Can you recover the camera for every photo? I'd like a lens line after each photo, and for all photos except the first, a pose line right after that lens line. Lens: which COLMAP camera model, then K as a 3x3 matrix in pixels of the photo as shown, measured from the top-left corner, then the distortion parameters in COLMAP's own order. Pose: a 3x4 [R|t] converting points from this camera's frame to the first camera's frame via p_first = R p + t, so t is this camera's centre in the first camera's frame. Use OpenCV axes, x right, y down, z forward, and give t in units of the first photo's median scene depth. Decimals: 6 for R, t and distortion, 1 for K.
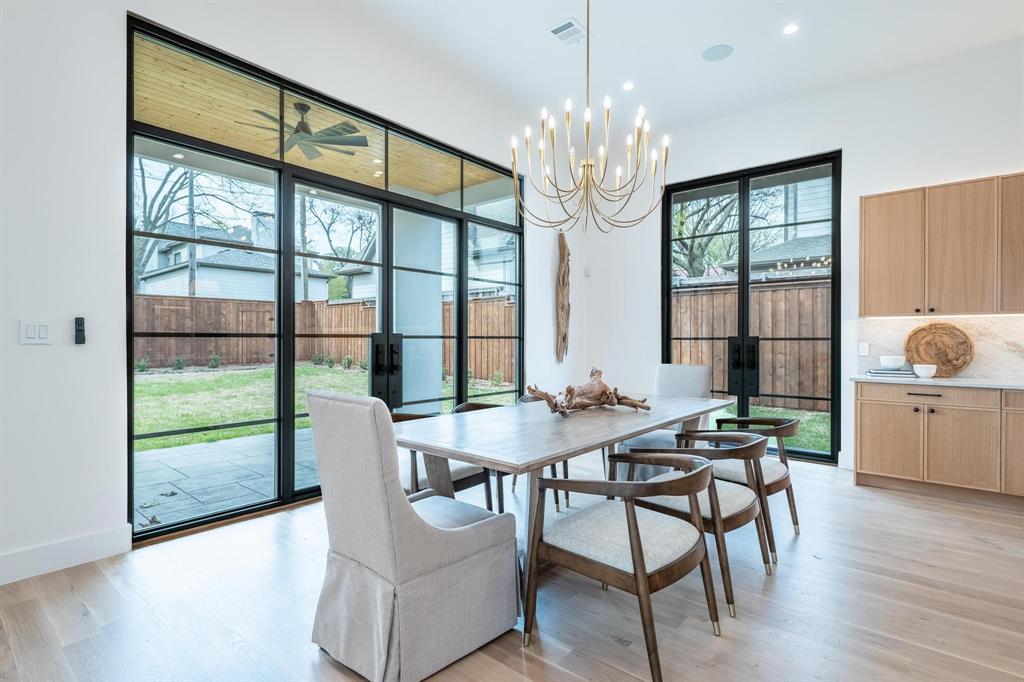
lens RADIAL K [[497.1, 0, 512.0], [0, 497.1, 341.0], [0, 0, 1]] dist [0.000073, 0.000384]
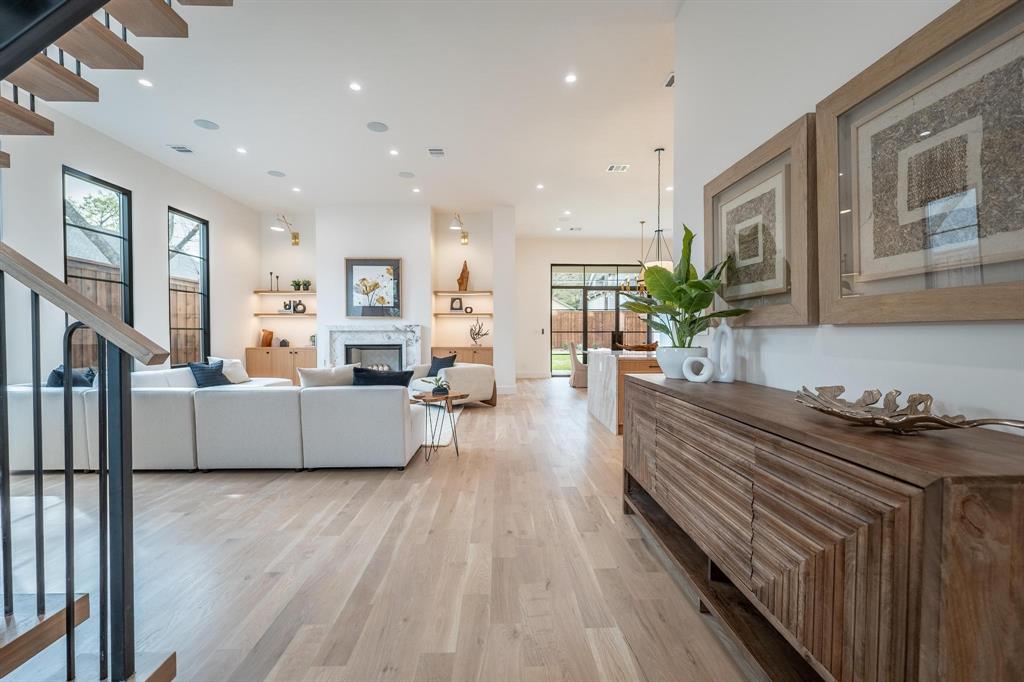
lens RADIAL K [[422.9, 0, 512.0], [0, 422.9, 341.0], [0, 0, 1]] dist [0.000970, -0.000241]
pose [[0.665388, 0.008103, -0.746453, 1.343357], [-0.001952, 0.999957, 0.009115, 0.021437], [0.746495, -0.004608, 0.665375, -1.318554]]
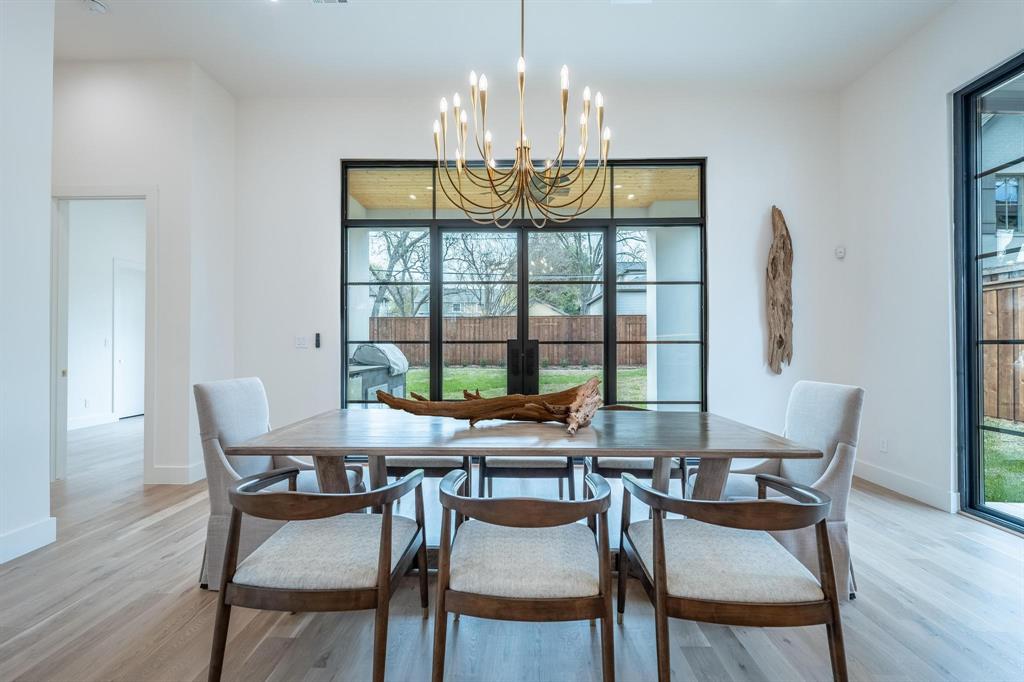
lens RADIAL K [[405.7, 0, 512.0], [0, 405.7, 341.0], [0, 0, 1]] dist [0.022787, -0.000018]
pose [[0.629889, -0.009875, -0.776623, 0.496671], [-0.000977, 0.999908, -0.013507, 0.000783], [0.776685, 0.009267, 0.629821, 0.384187]]
